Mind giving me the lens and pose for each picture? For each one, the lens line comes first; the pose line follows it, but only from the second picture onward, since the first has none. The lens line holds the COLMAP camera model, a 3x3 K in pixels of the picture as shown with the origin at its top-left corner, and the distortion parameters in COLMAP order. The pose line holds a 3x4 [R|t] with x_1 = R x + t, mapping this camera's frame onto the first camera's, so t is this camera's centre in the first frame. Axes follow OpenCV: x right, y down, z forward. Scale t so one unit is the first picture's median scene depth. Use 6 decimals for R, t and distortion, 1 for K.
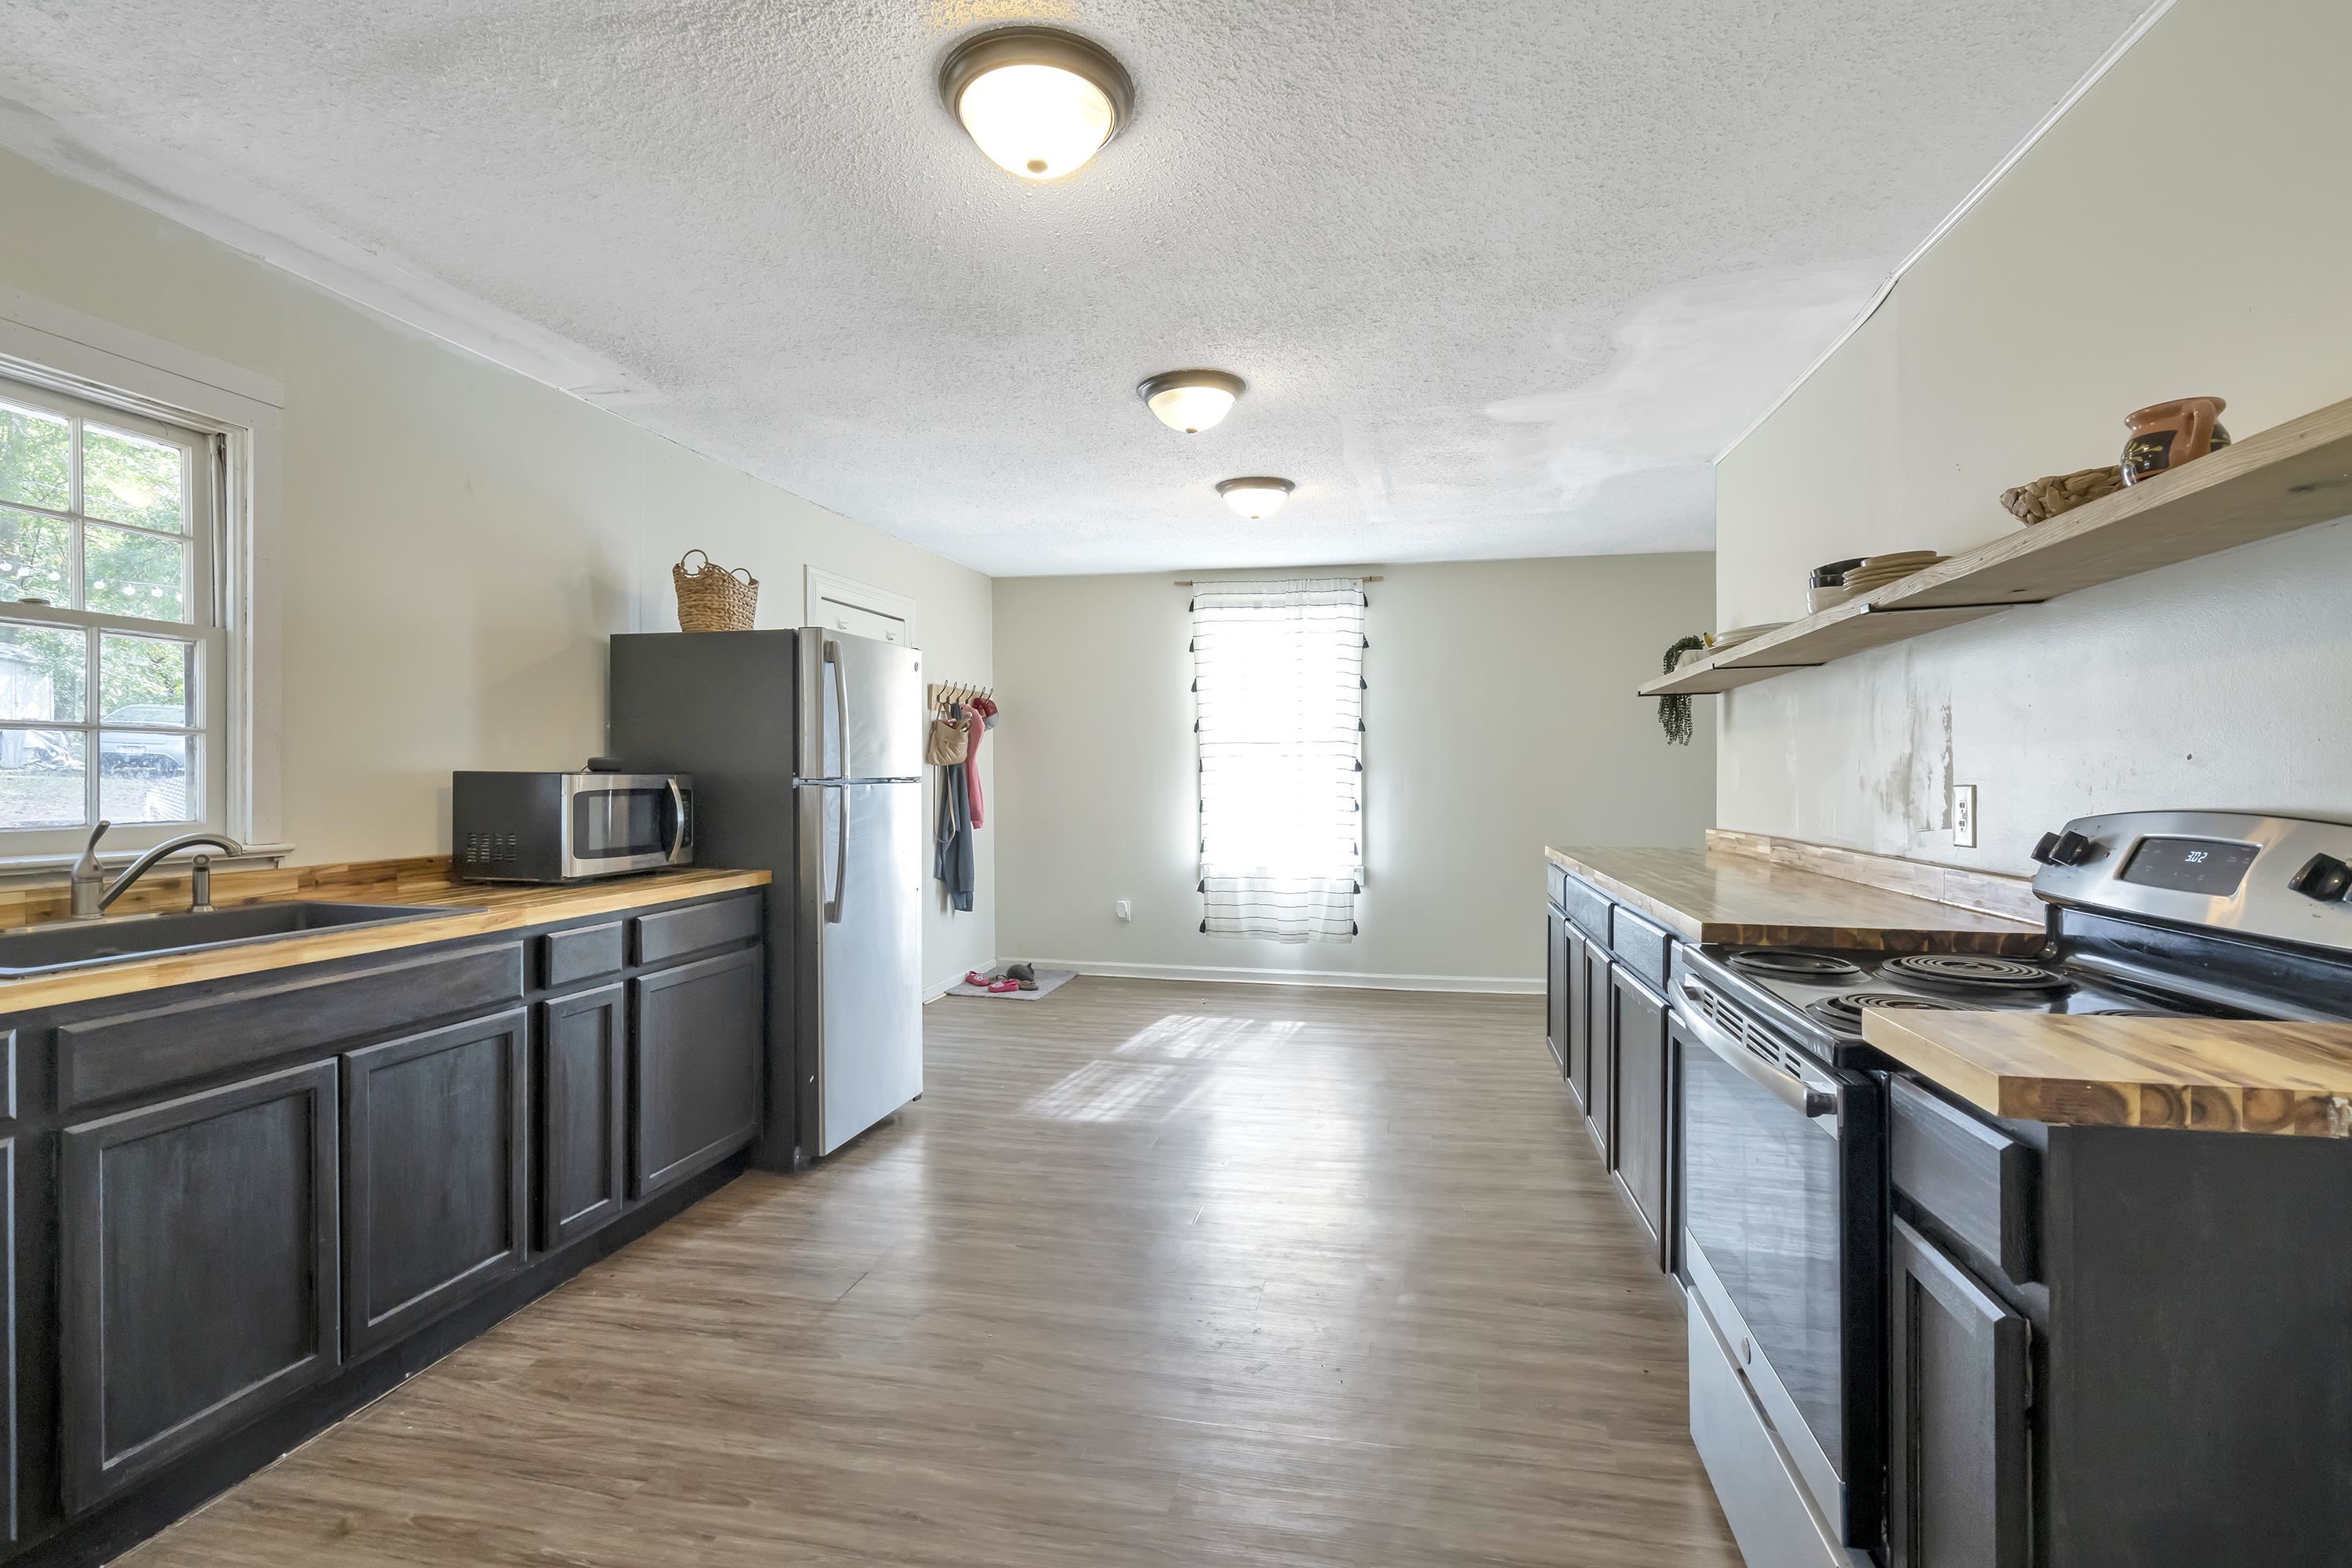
lens RADIAL K [[1067.6, 0, 1176.0], [0, 1067.6, 784.0], [0, 0, 1]] dist [-0.000538, 0.000125]
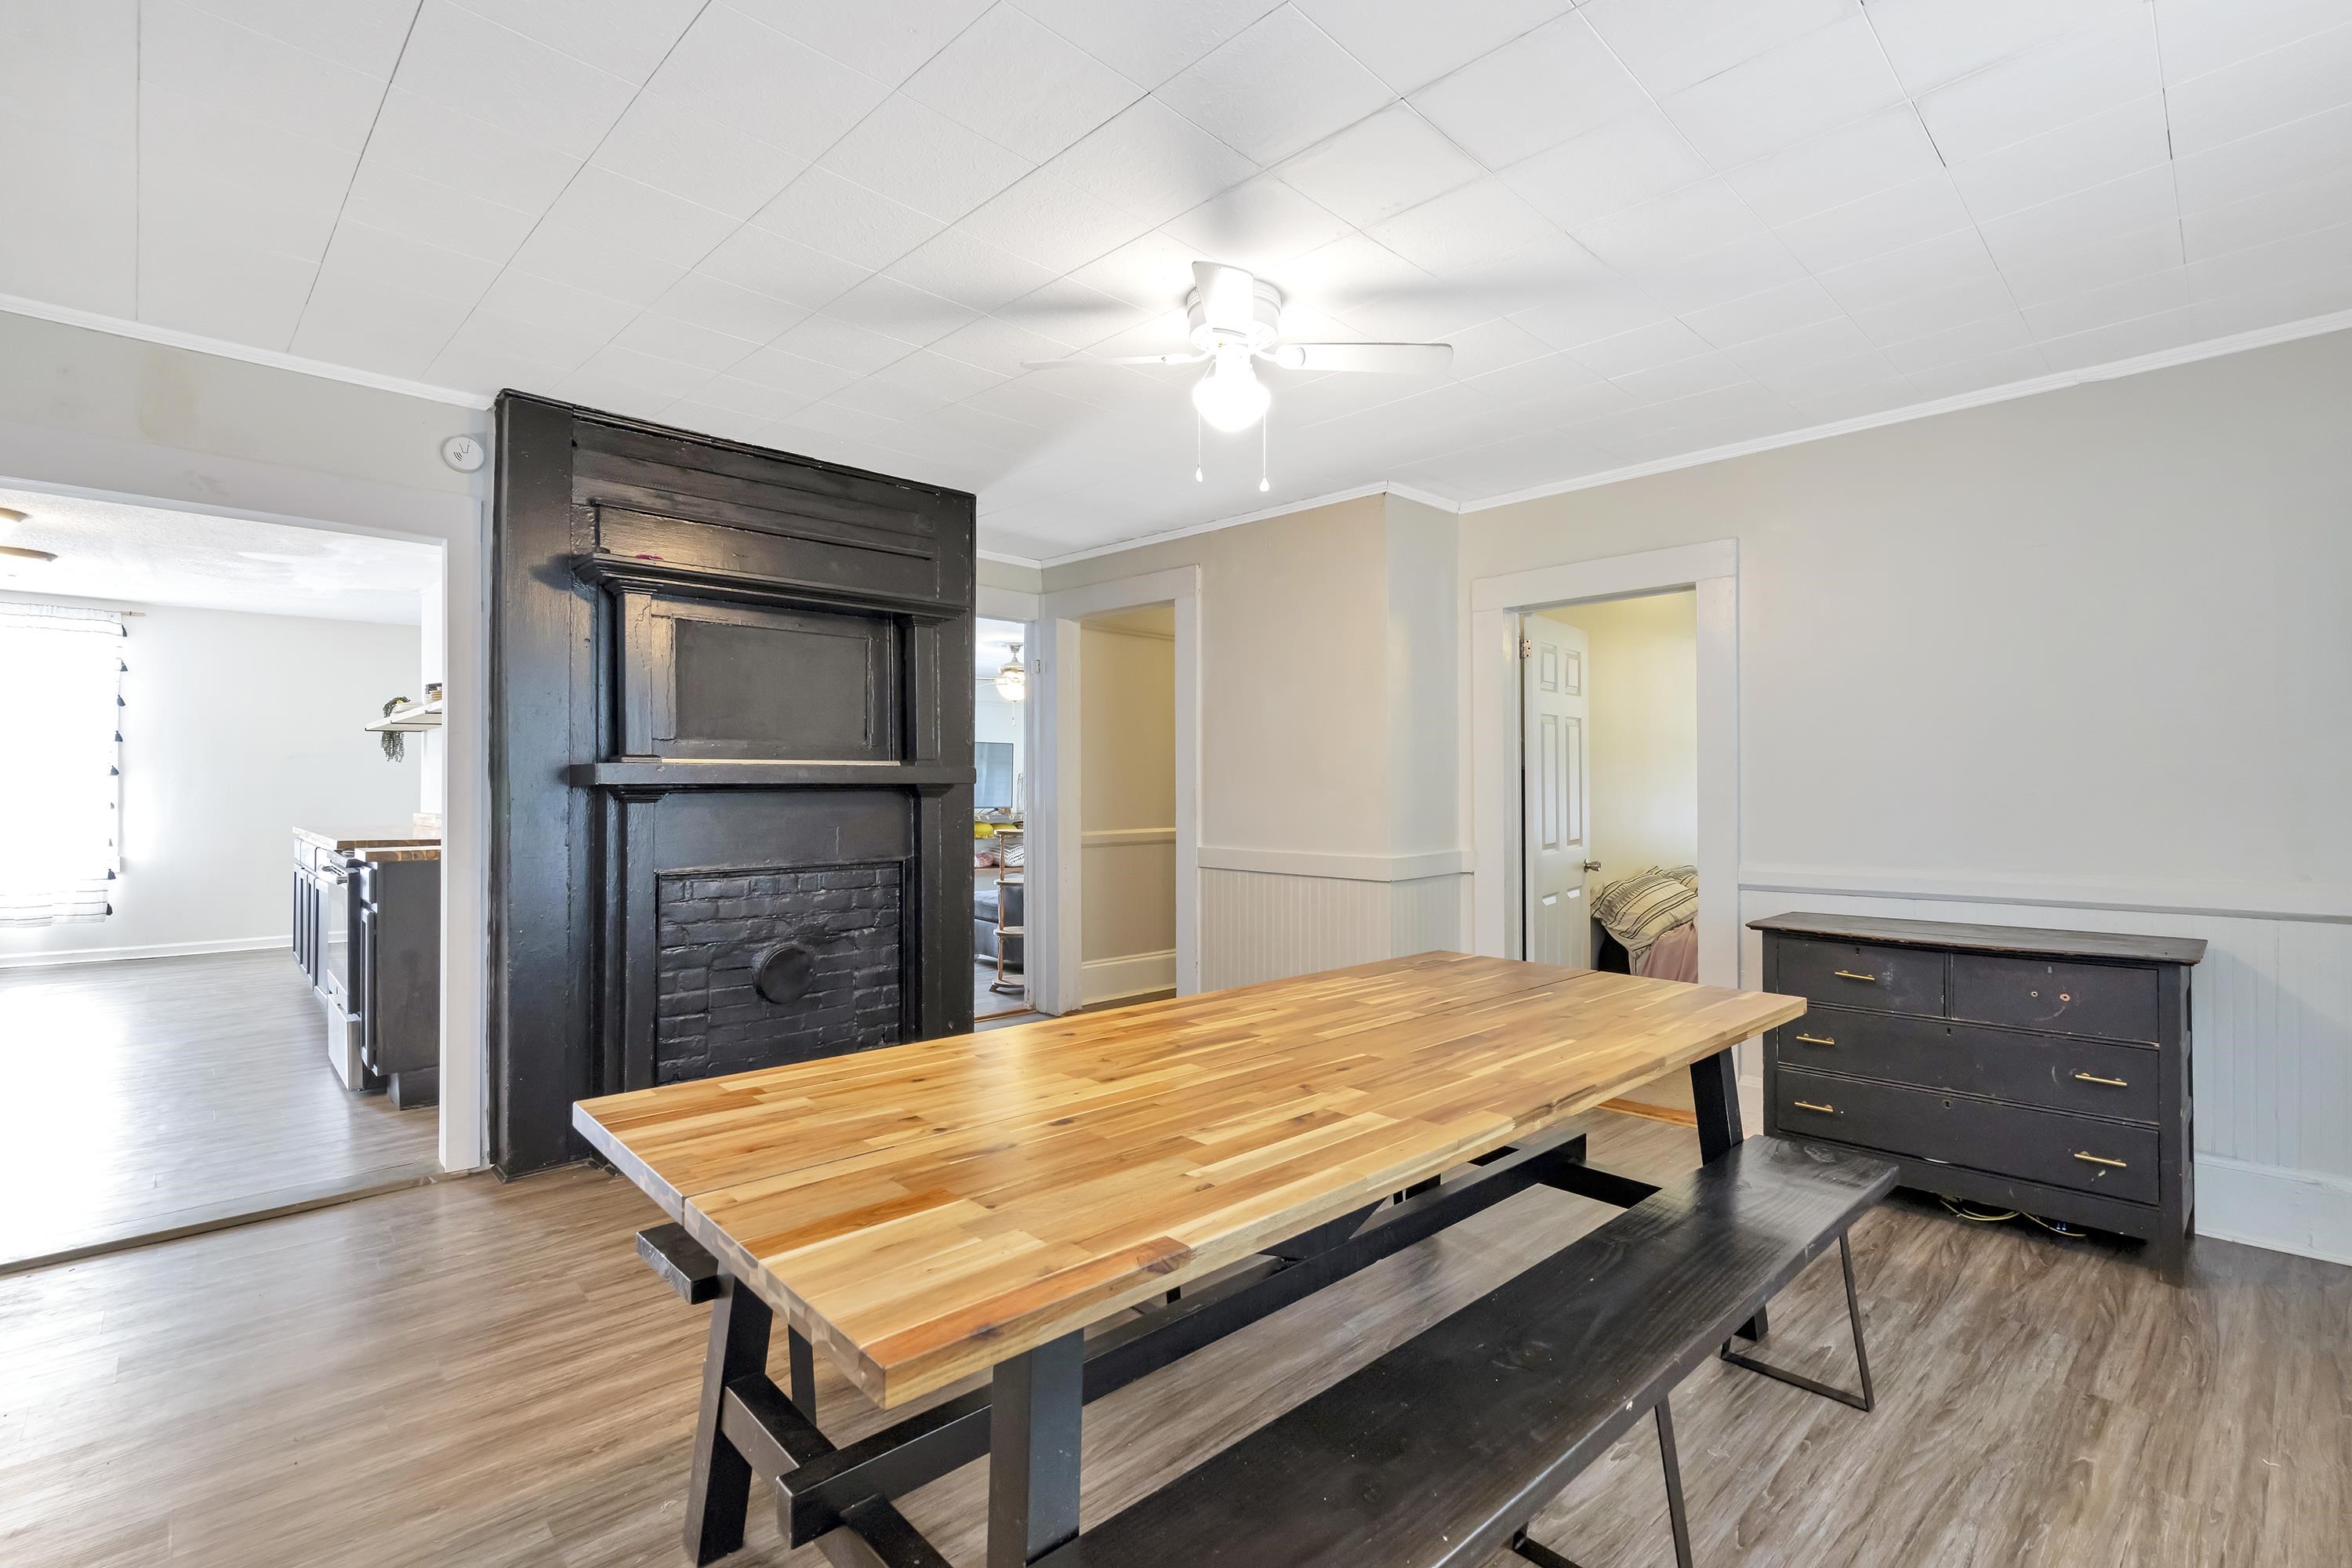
lens RADIAL K [[1067.6, 0, 1176.0], [0, 1067.6, 784.0], [0, 0, 1]] dist [-0.000538, 0.000125]
pose [[0.565148, 0.005407, 0.824972, -0.174515], [0.000146, 0.999978, -0.006654, 0.007216], [-0.824989, 0.003881, 0.565135, -0.795928]]
